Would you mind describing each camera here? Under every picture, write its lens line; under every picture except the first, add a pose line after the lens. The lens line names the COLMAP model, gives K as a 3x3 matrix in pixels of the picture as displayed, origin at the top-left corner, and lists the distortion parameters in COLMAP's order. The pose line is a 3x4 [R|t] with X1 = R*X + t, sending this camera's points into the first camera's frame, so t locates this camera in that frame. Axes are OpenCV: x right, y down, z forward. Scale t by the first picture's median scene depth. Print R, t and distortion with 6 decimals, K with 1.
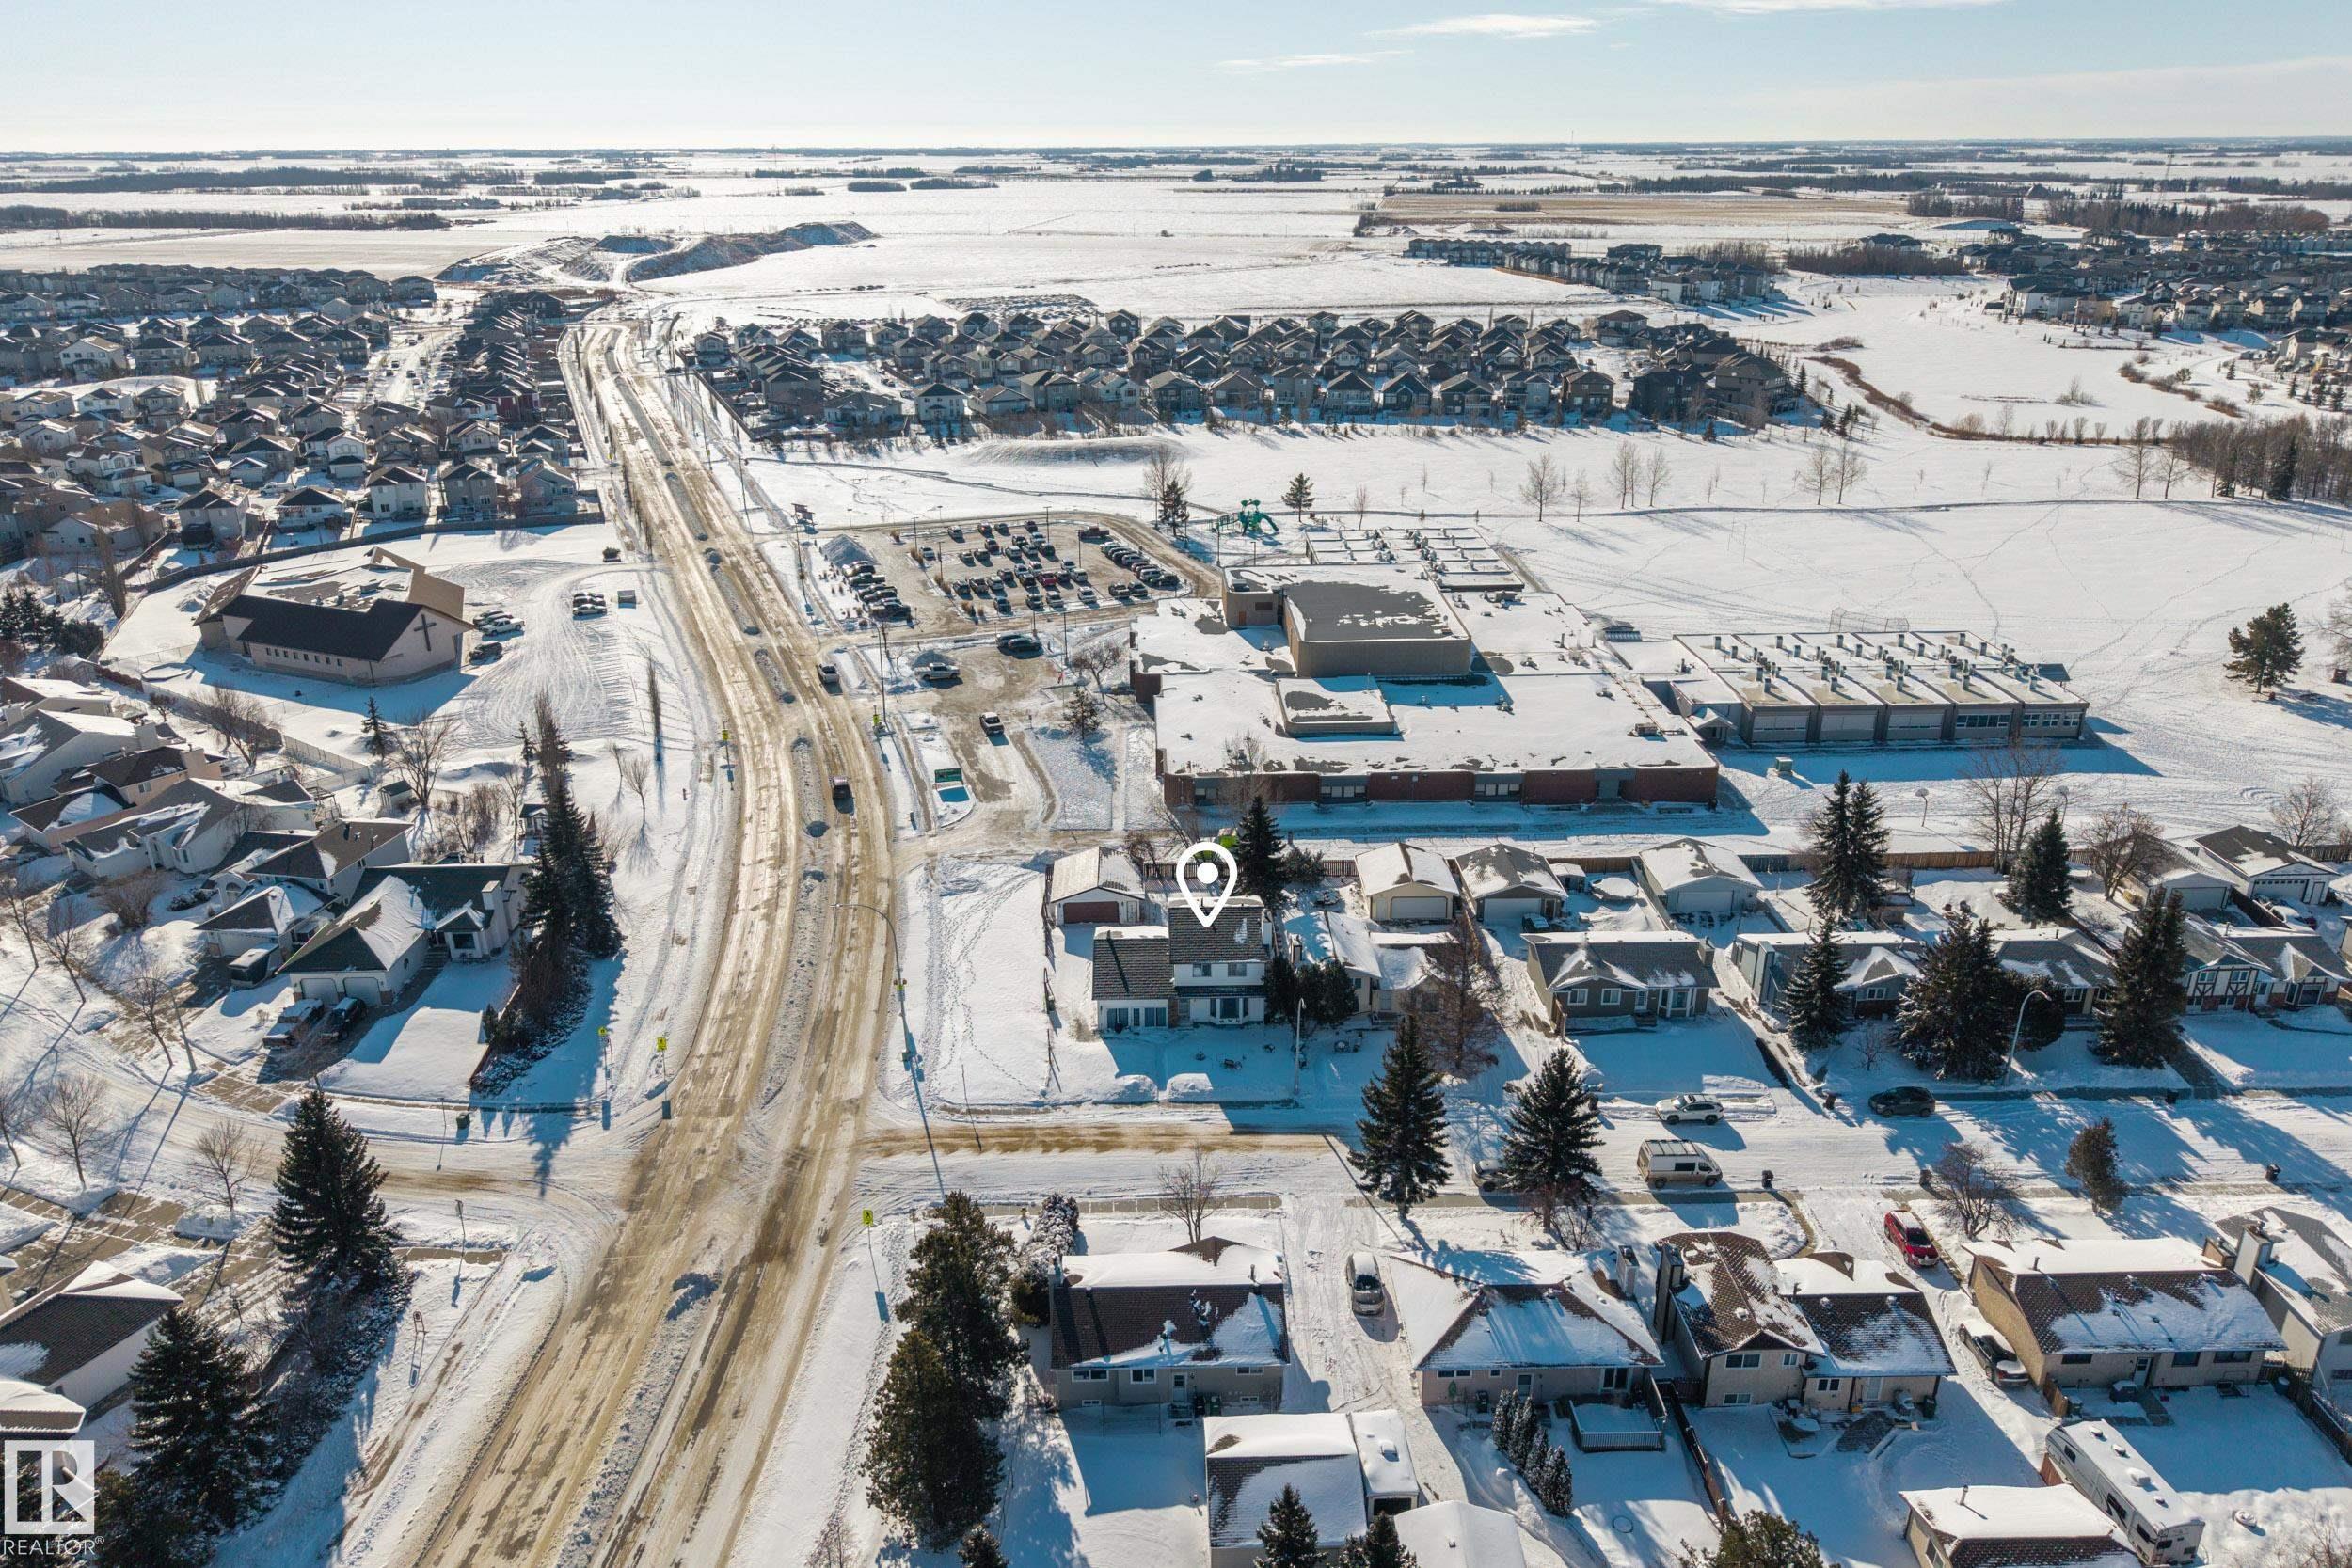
lens RADIAL K [[1631.7, 0, 1178.1], [0, 1631.7, 713.3], [0, 0, 1]] dist [0.066765, -0.137543]
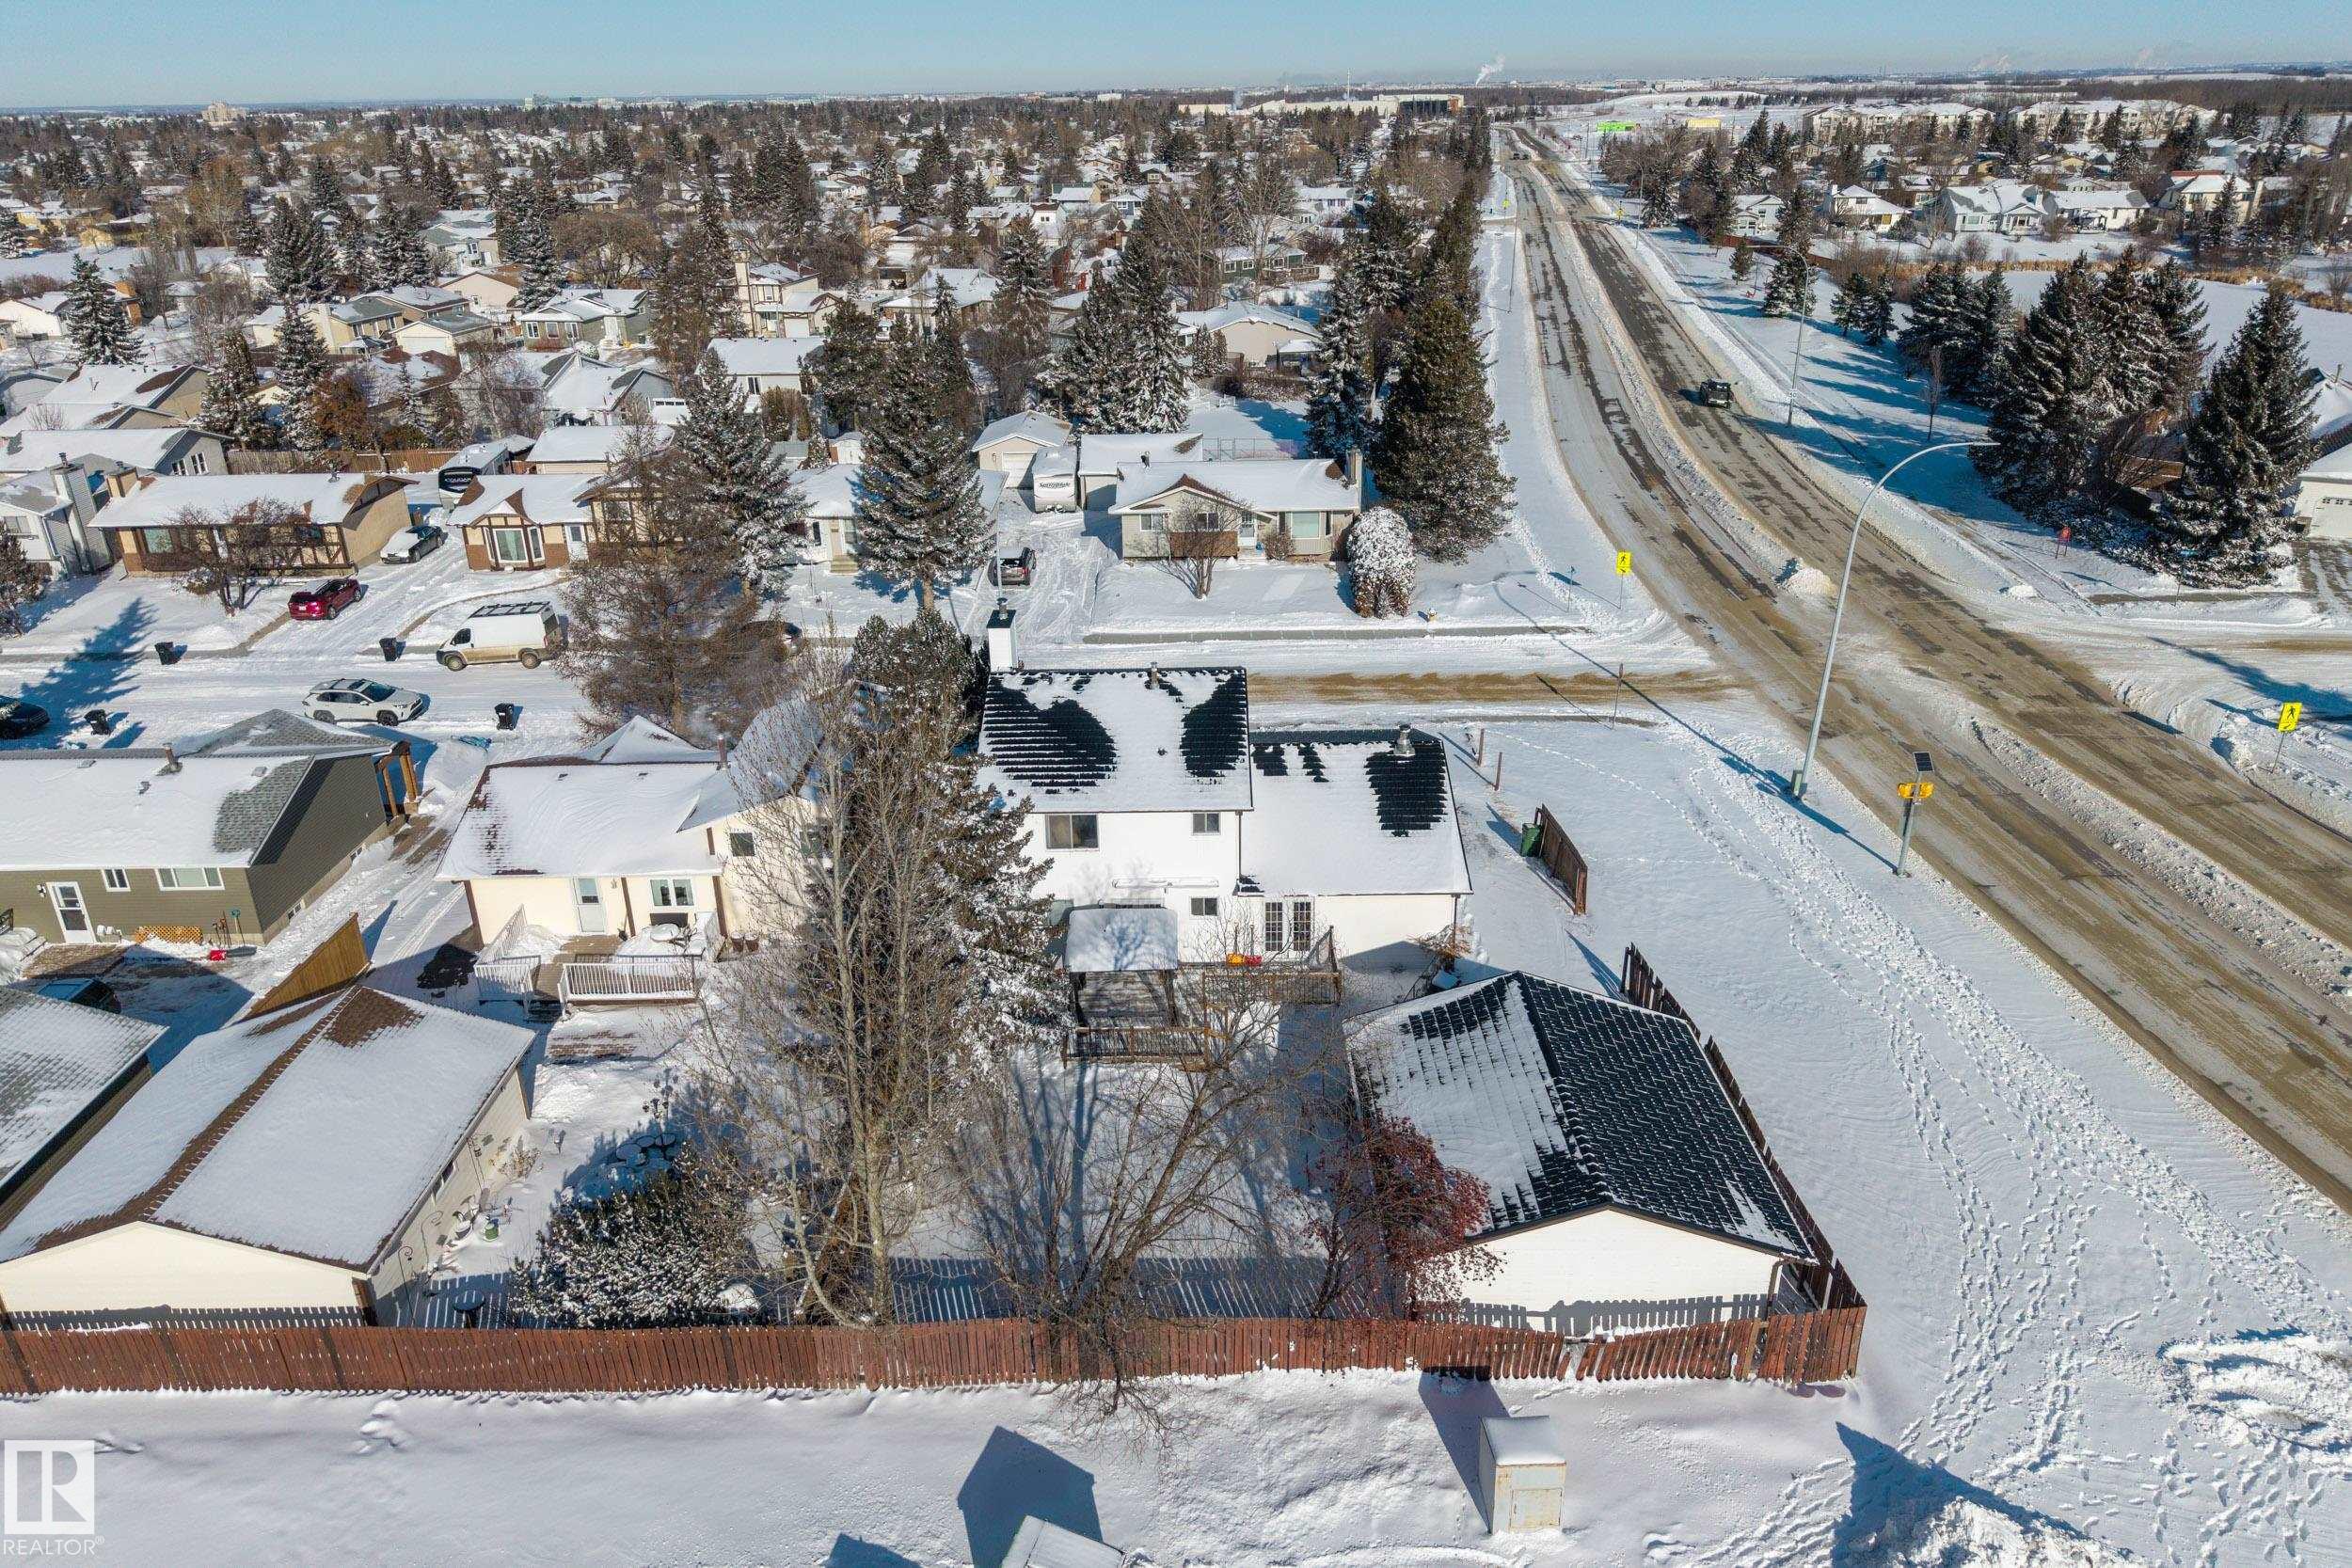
lens RADIAL K [[1592.4, 0, 1186.1], [0, 1592.4, 778.0], [0, 0, 1]] dist [0.070854, -0.106990]
pose [[-0.999419, 0.010158, 0.032548, -0.003800], [0.029454, 0.738089, 0.674060, -0.107587], [-0.017176, 0.674627, -0.737959, 1.277180]]
